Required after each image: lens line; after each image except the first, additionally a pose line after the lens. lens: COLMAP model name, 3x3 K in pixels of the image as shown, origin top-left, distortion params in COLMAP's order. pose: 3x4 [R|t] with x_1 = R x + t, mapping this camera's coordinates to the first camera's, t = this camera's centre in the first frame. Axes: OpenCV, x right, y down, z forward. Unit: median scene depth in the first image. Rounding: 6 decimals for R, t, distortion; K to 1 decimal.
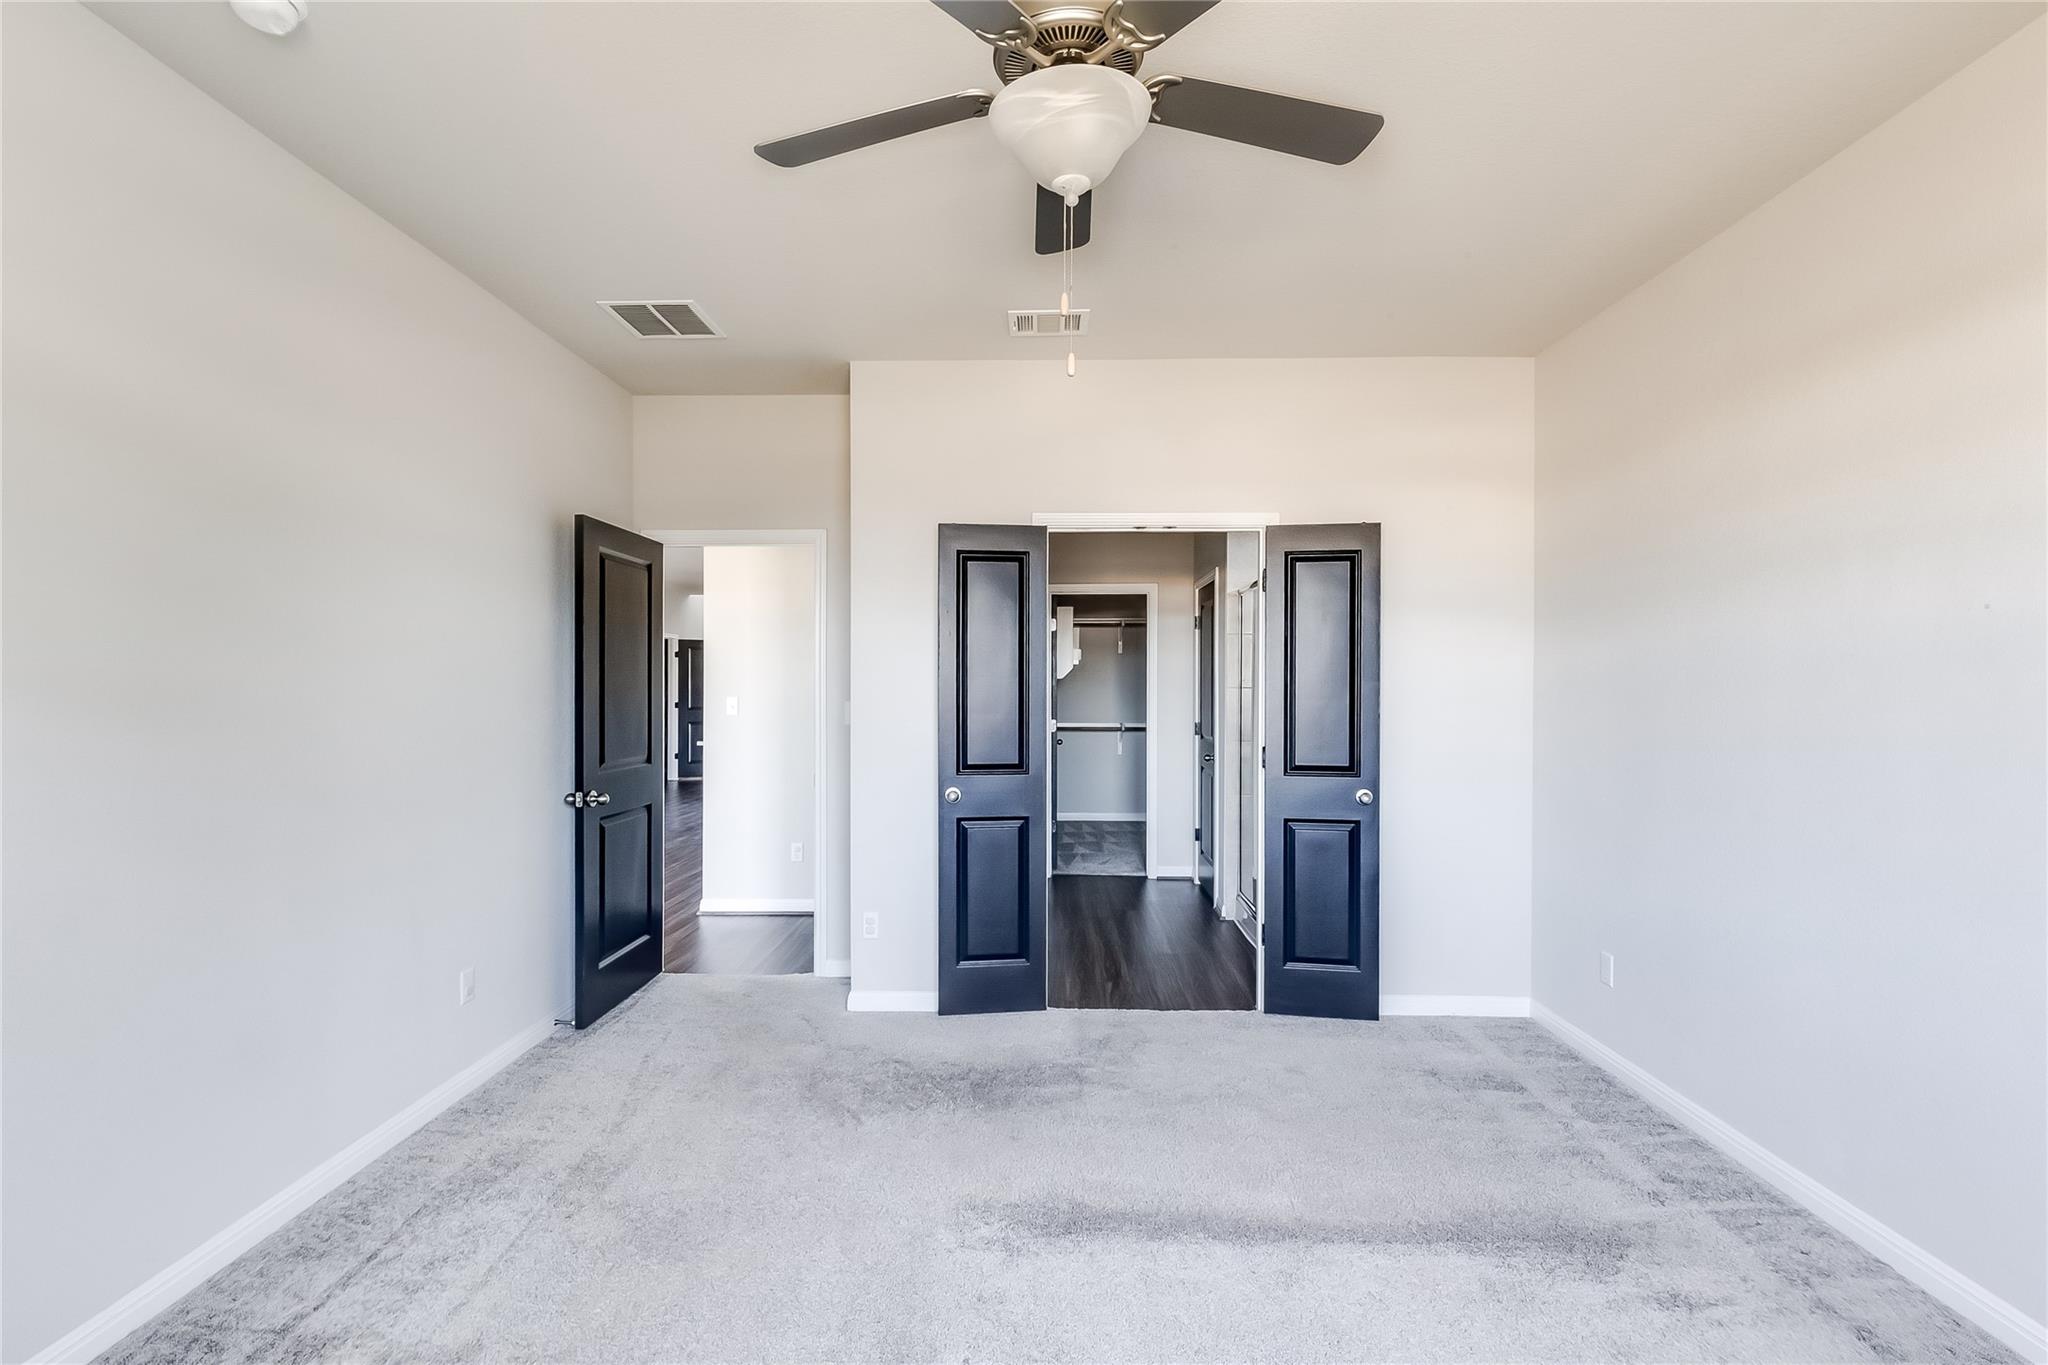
lens RADIAL K [[946.1, 0, 1038.6], [0, 946.1, 688.2], [0, 0, 1]] dist [-0.002165, -0.001410]
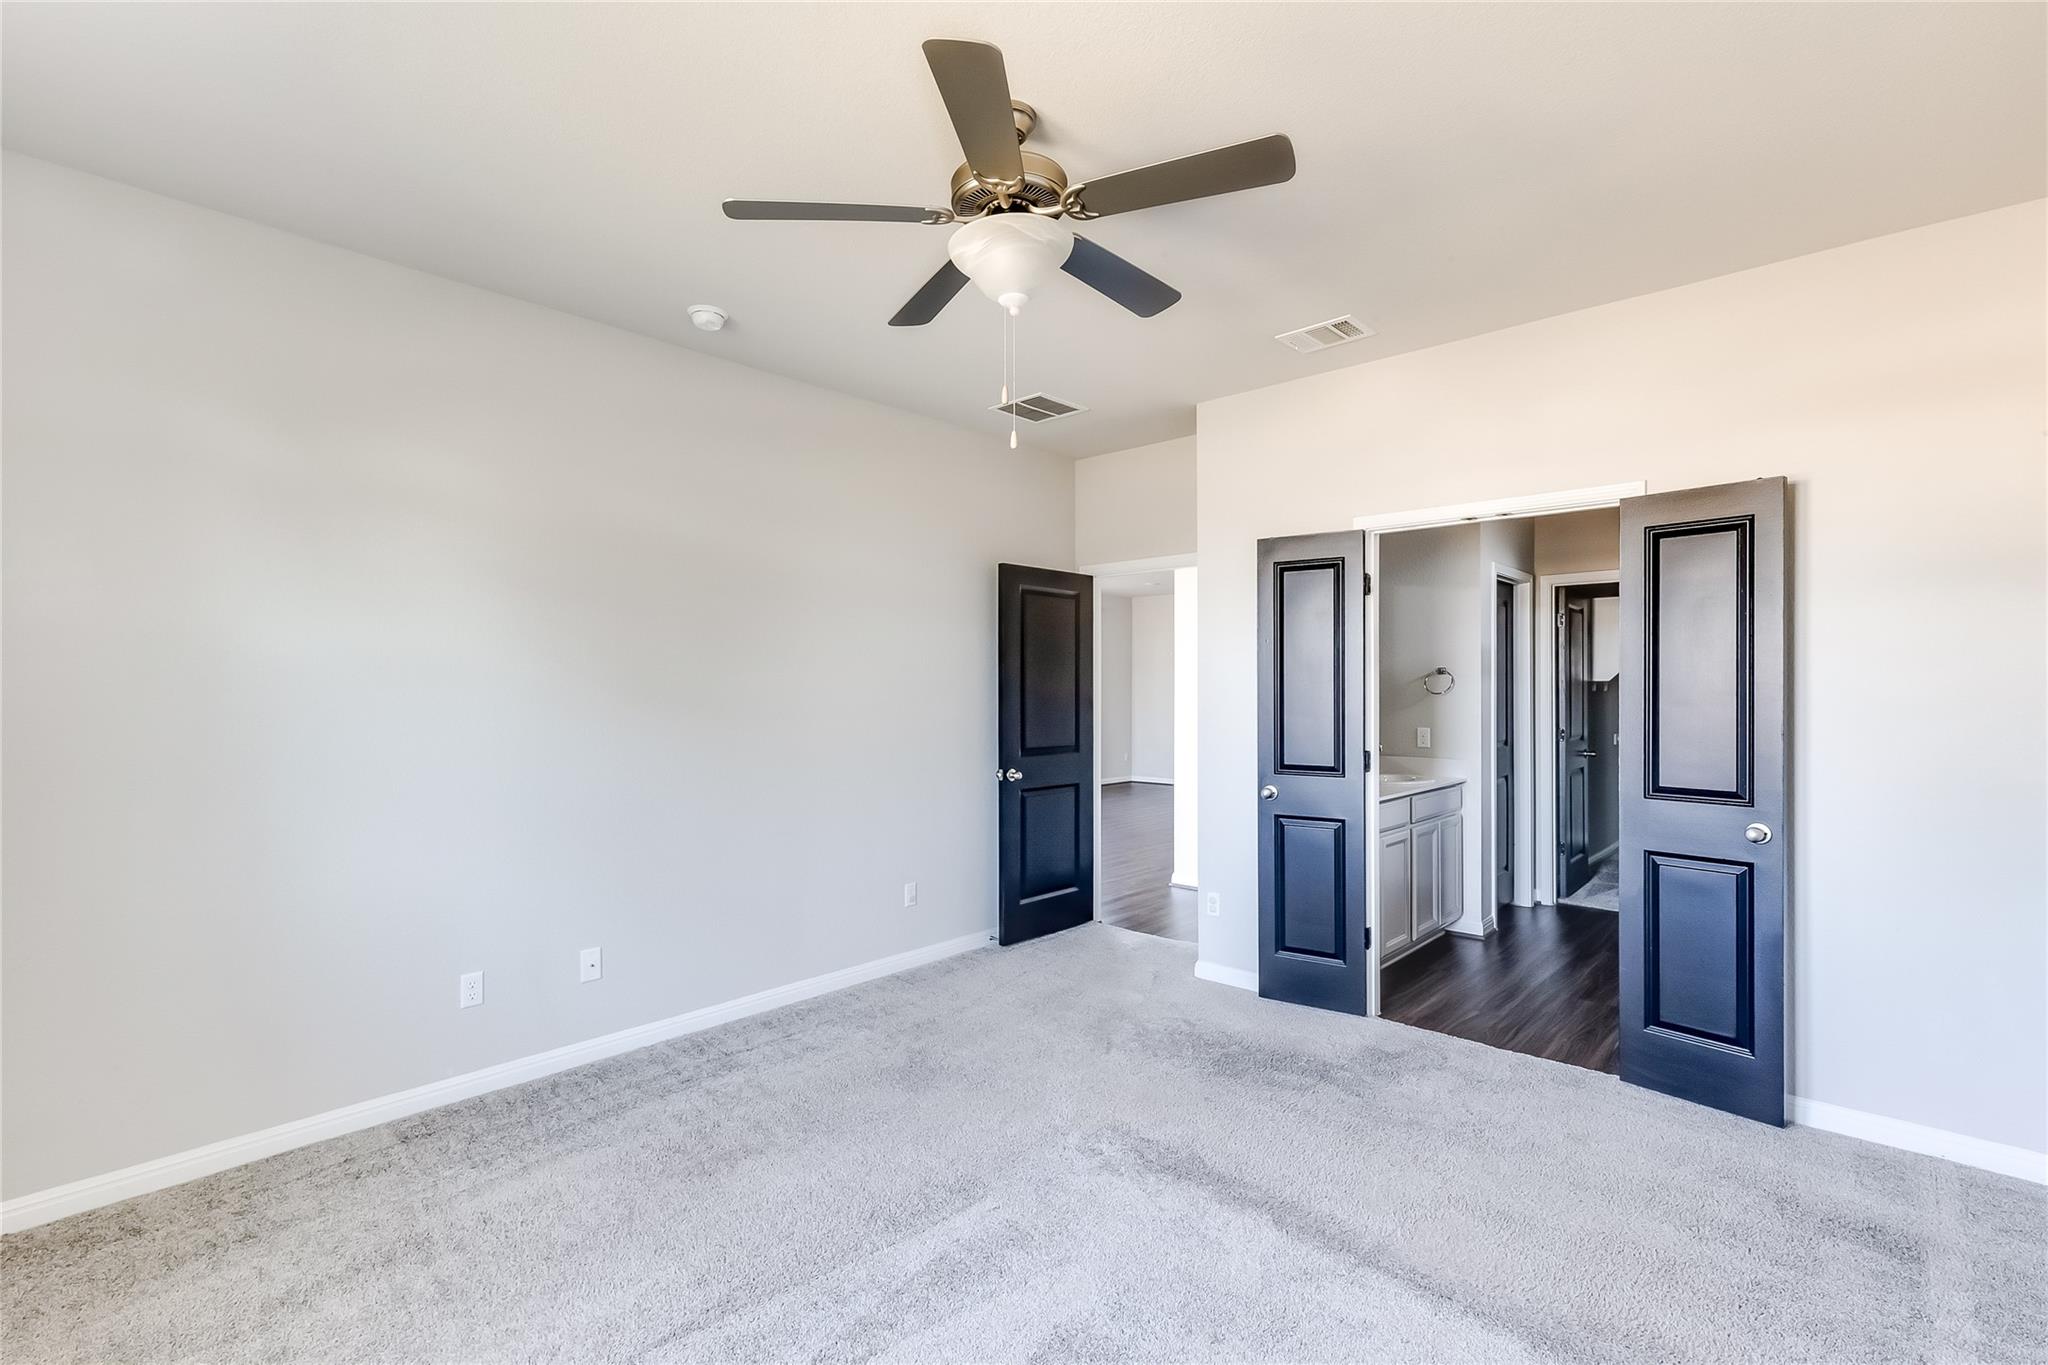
lens RADIAL K [[946.1, 0, 1038.6], [0, 946.1, 688.2], [0, 0, 1]] dist [-0.002165, -0.001410]
pose [[0.744556, -0.001977, -0.667557, 0.426292], [0.001109, 0.999998, -0.001724, -0.003248], [0.667559, 0.000543, 0.744556, 0.031562]]
